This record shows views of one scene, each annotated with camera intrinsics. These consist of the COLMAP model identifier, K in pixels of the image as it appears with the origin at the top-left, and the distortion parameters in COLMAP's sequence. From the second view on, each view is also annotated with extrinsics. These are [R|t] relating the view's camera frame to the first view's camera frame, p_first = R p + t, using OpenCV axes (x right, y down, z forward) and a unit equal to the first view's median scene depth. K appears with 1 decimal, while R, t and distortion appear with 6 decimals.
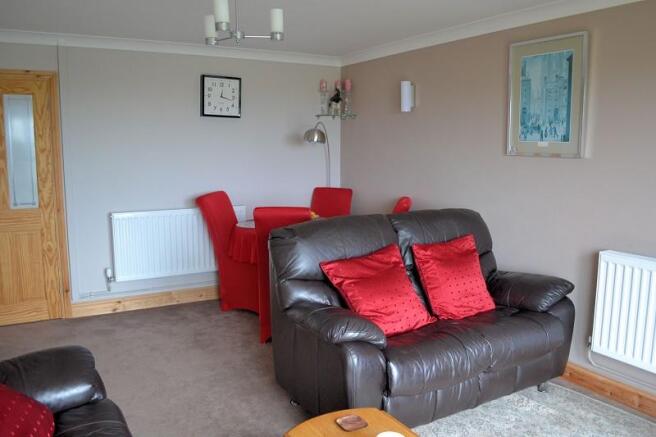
lens RADIAL K [[537.2, 0, 328.0], [0, 537.2, 218.5], [0, 0, 1]] dist [-0.085820, 0.011758]
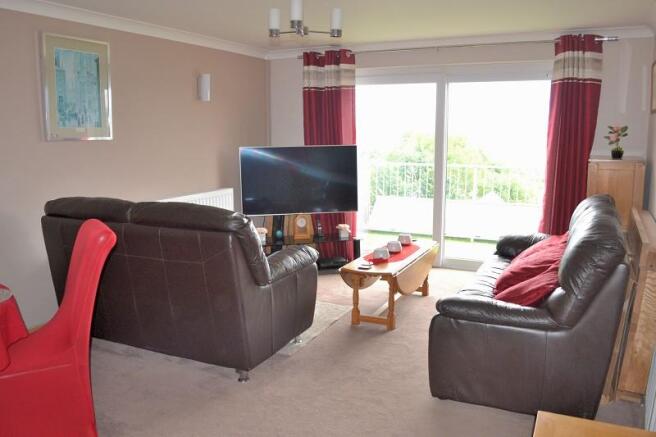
lens RADIAL K [[537.2, 0, 328.0], [0, 537.2, 218.5], [0, 0, 1]] dist [-0.085820, 0.011758]
pose [[-0.561869, -0.133897, 0.816318, -0.676471], [0.120152, 0.963139, 0.240680, -0.130415], [-0.818454, 0.233312, -0.525070, 0.950874]]
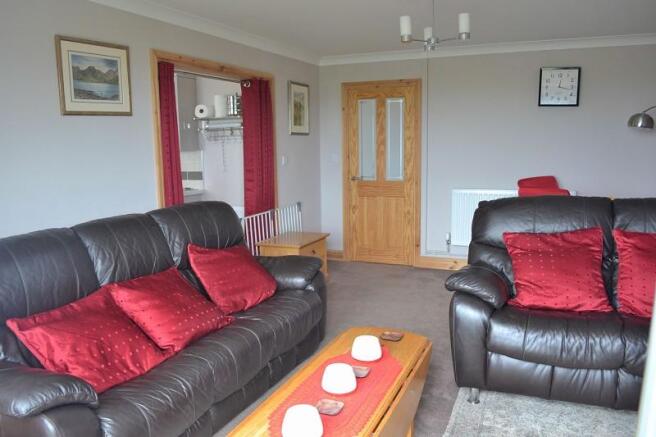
lens RADIAL K [[521.7, 0, 328.0], [0, 521.7, 218.5], [0, 0, 1]] dist [-0.071355, -0.000929]
pose [[0.592376, 0.101321, -0.799265, 0.412855], [-0.093581, 0.993999, 0.056649, 0.018081], [0.800208, 0.041239, 0.598303, 0.042939]]
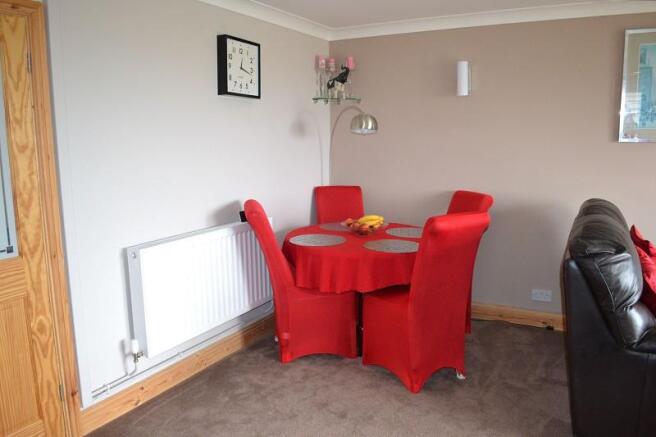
lens RADIAL K [[537.2, 0, 328.0], [0, 537.2, 218.5], [0, 0, 1]] dist [-0.085820, 0.011758]
pose [[0.850633, -0.093852, 0.517315, -0.552889], [0.086354, 0.995516, 0.038614, -0.051841], [-0.518619, 0.011826, 0.854923, 0.377862]]
